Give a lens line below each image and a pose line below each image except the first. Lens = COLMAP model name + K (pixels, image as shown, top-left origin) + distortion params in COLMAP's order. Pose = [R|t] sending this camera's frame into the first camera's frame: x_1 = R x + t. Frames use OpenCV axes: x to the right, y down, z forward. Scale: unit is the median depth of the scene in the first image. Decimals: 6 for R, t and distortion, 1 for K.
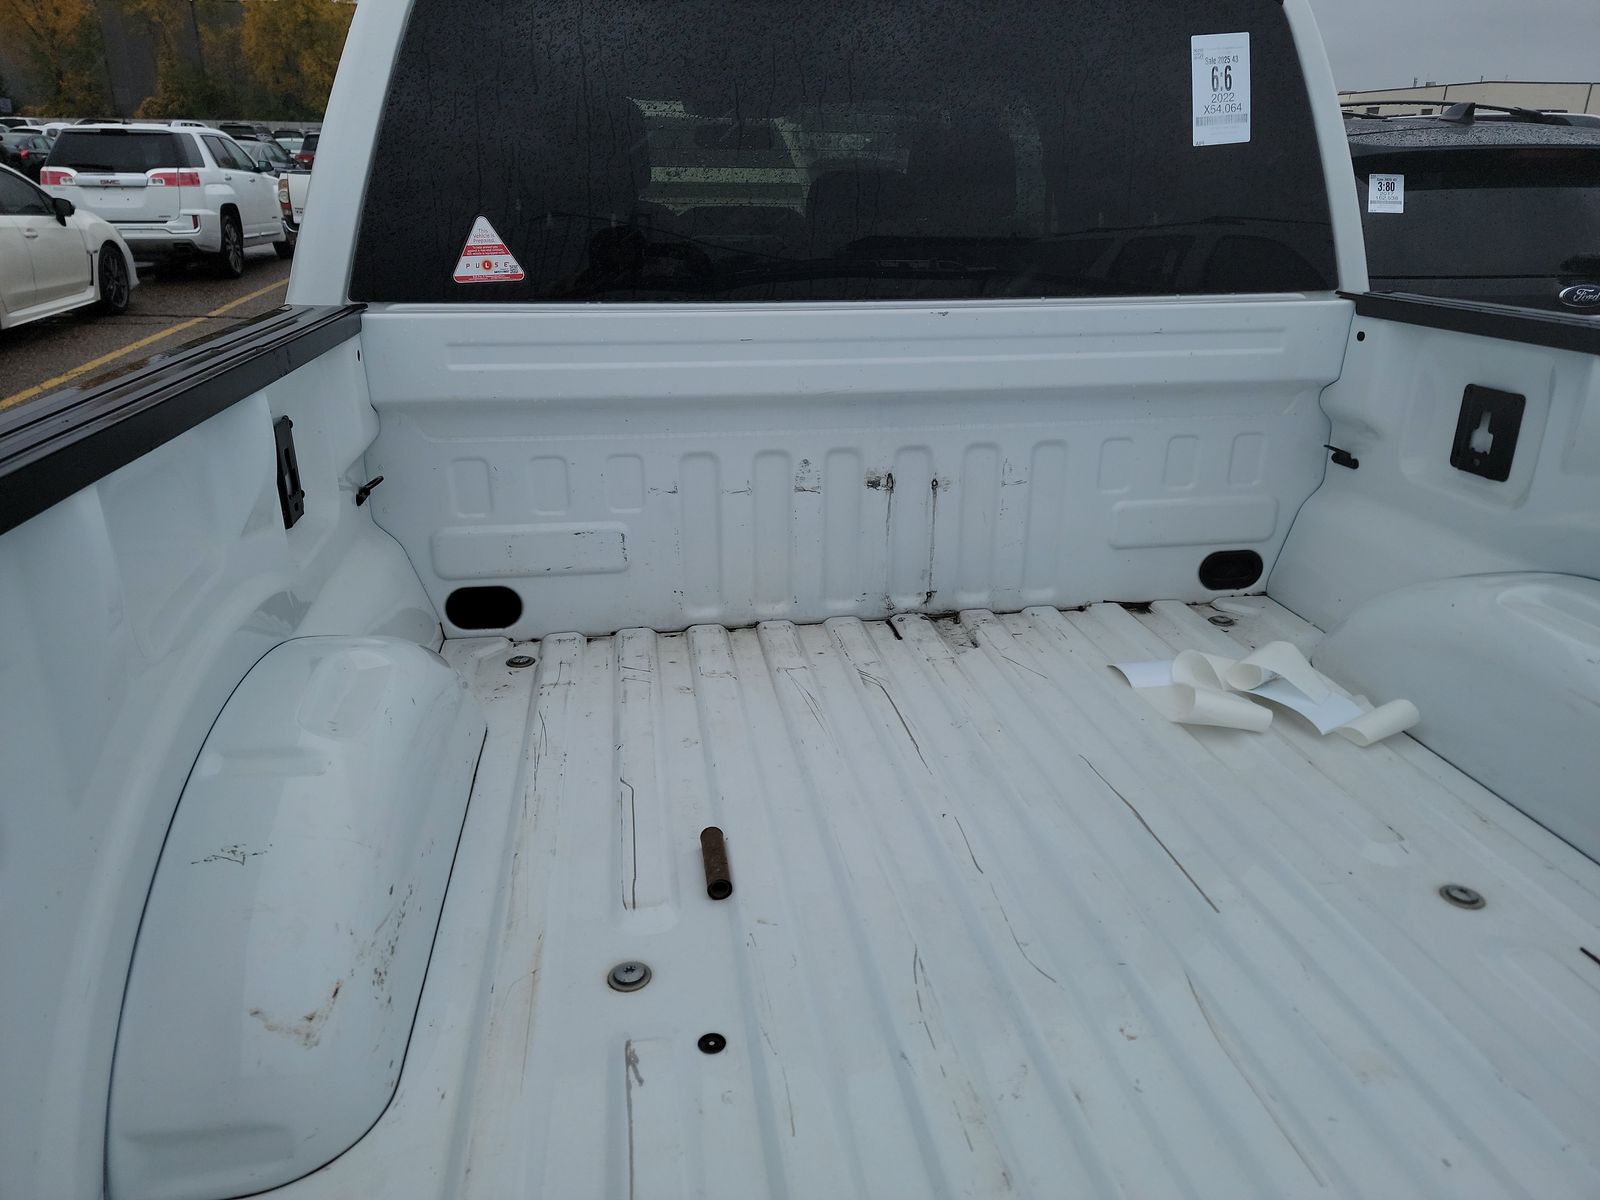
lens RADIAL K [[1102.1, 0, 803.1], [0, 1102.1, 623.9], [0, 0, 1]] dist [0.071331, -0.060881]
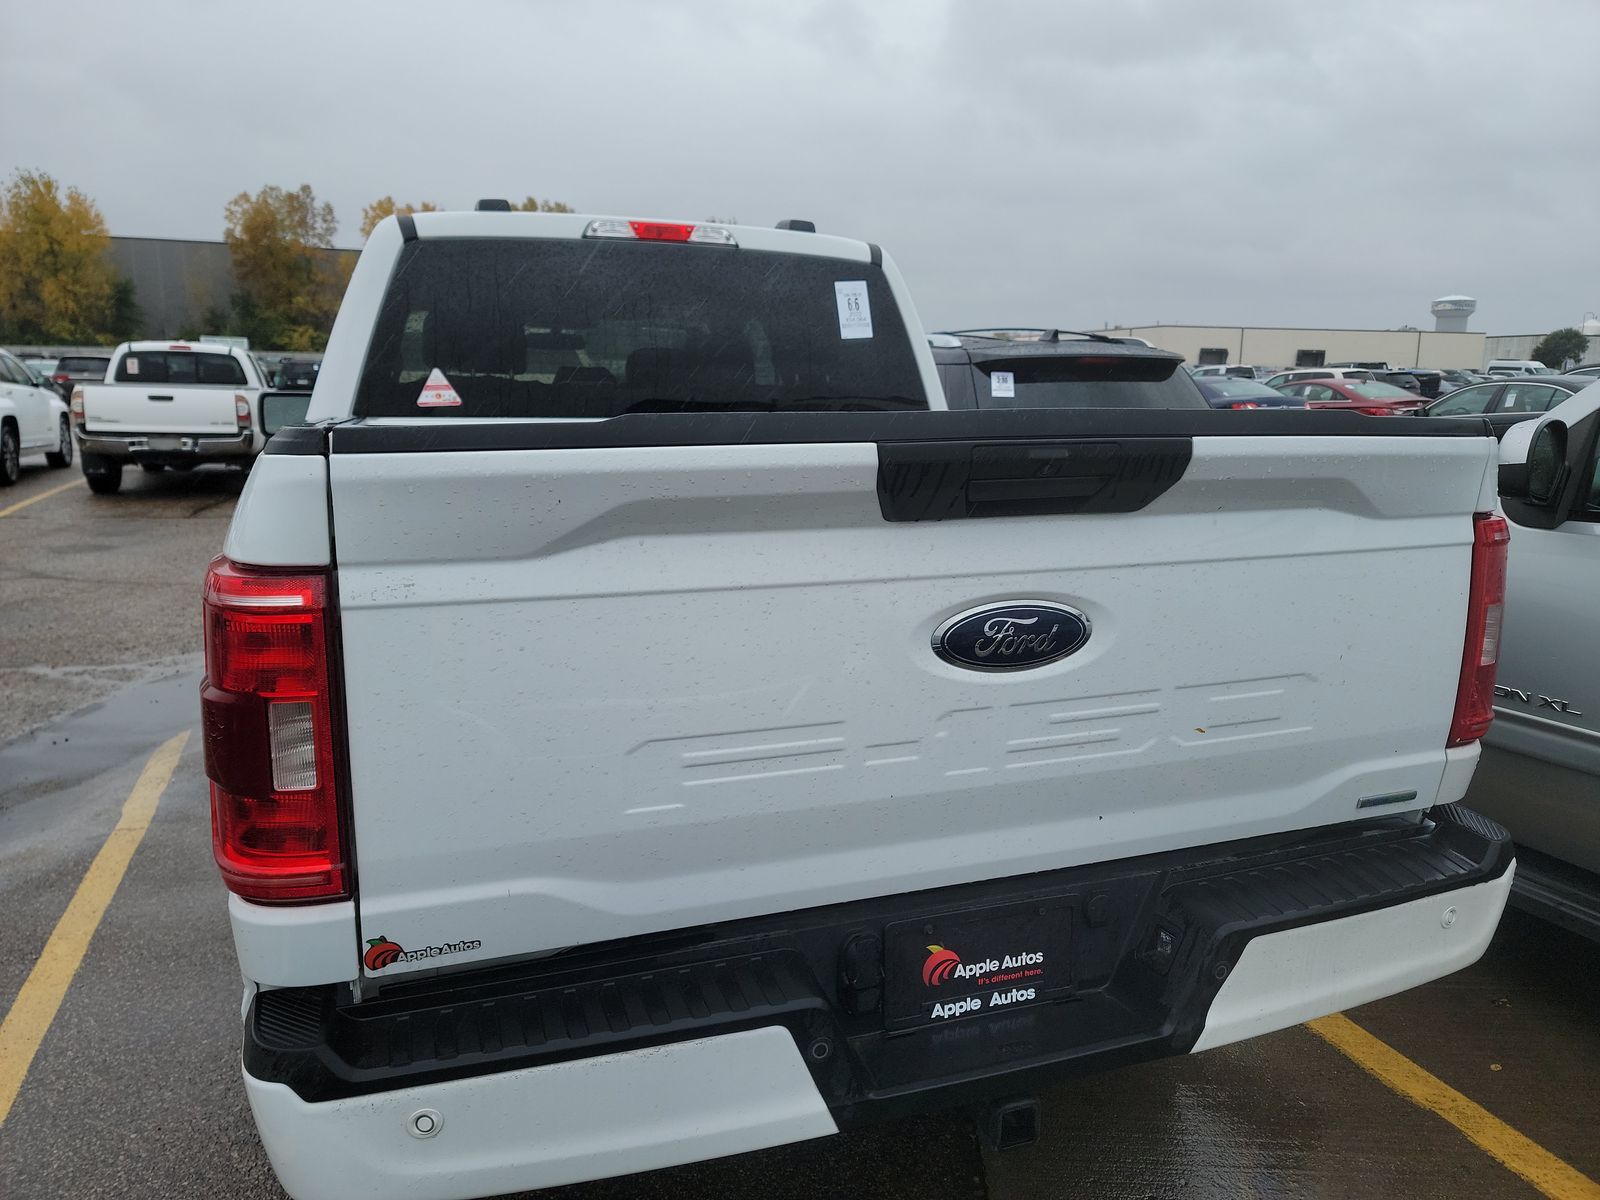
lens RADIAL K [[1102.1, 0, 803.1], [0, 1102.1, 623.9], [0, 0, 1]] dist [0.071331, -0.060881]
pose [[0.980331, -0.039701, 0.193324, -0.056613], [0.074225, 0.981809, -0.174762, 0.244389], [-0.182869, 0.185674, 0.965445, -0.460765]]
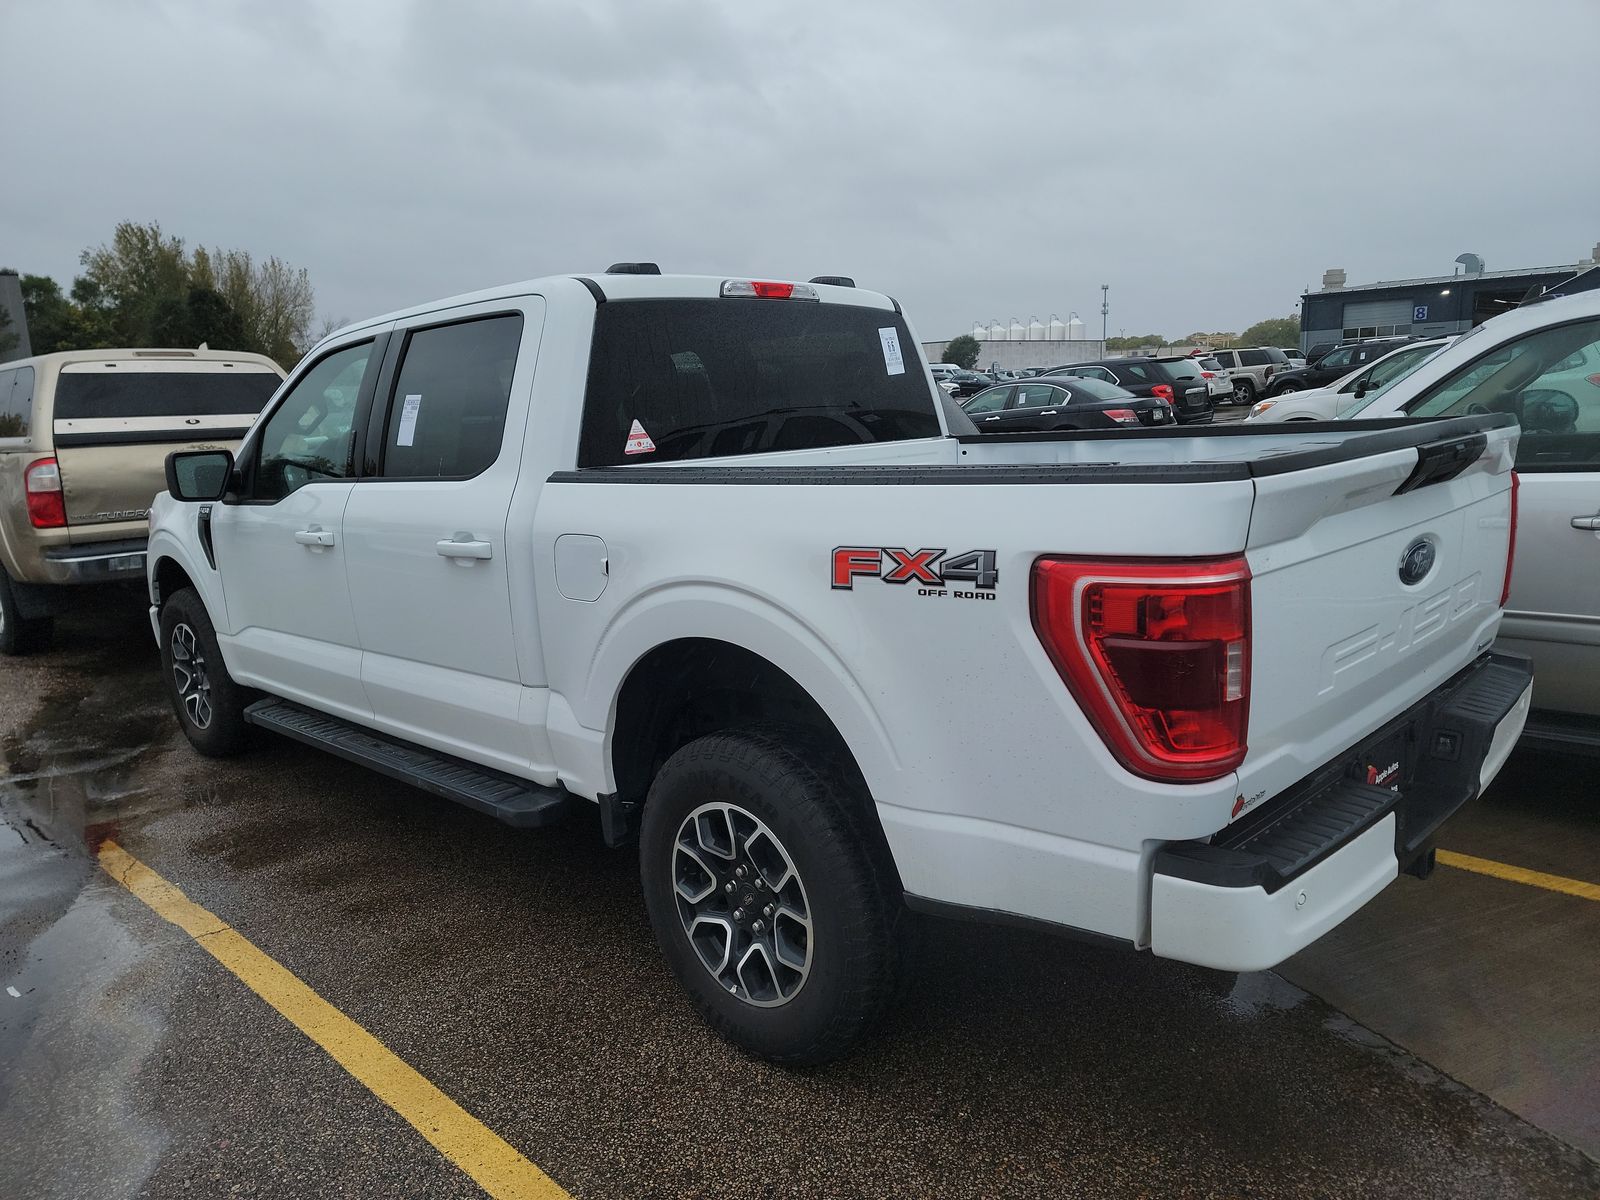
lens RADIAL K [[1099.6, 0, 805.5], [0, 1099.6, 651.5], [0, 0, 1]] dist [0.079899, -0.065782]
pose [[0.793035, -0.174214, 0.583733, -0.833429], [0.273050, 0.958240, -0.084969, 0.168442], [-0.544554, 0.226771, 0.807487, -0.391171]]
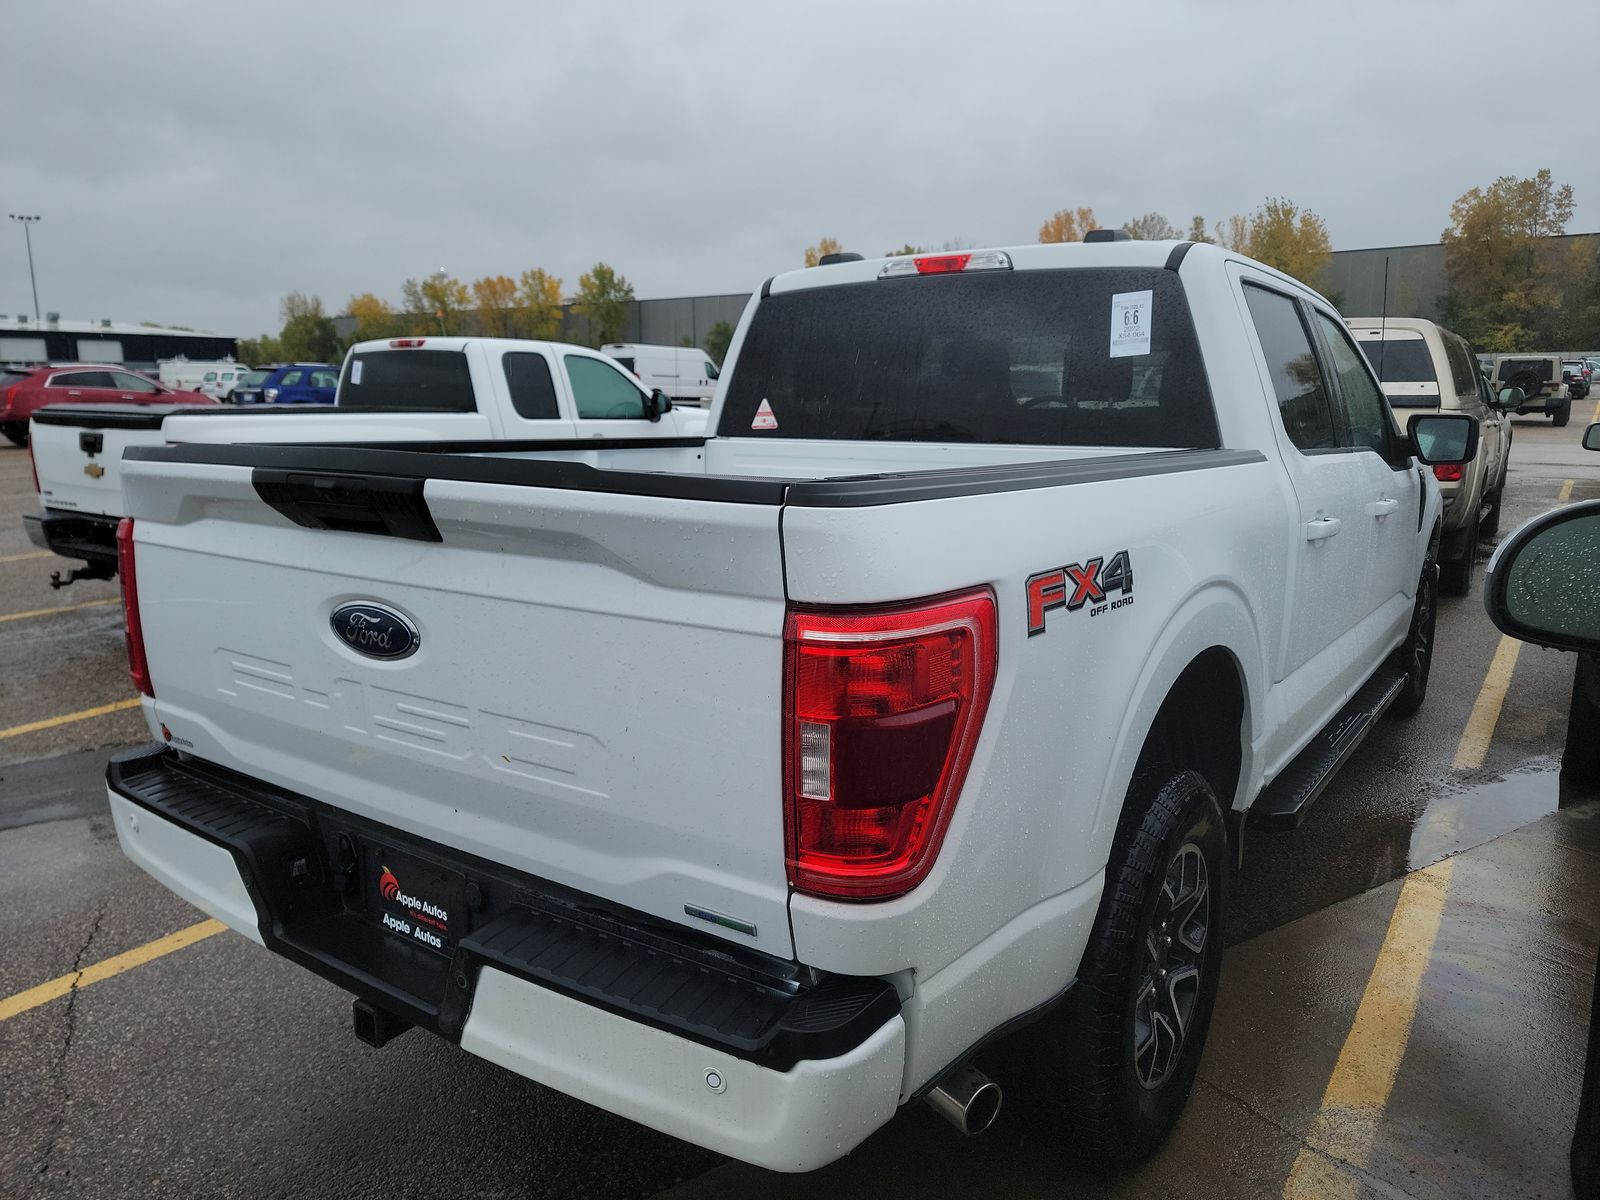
lens RADIAL K [[1102.1, 0, 803.1], [0, 1102.1, 623.9], [0, 0, 1]] dist [0.071331, -0.060881]
pose [[0.719896, 0.133929, -0.681038, 0.862791], [-0.258330, 0.962415, -0.083807, 0.141144], [0.644217, 0.236265, 0.727437, -0.265321]]
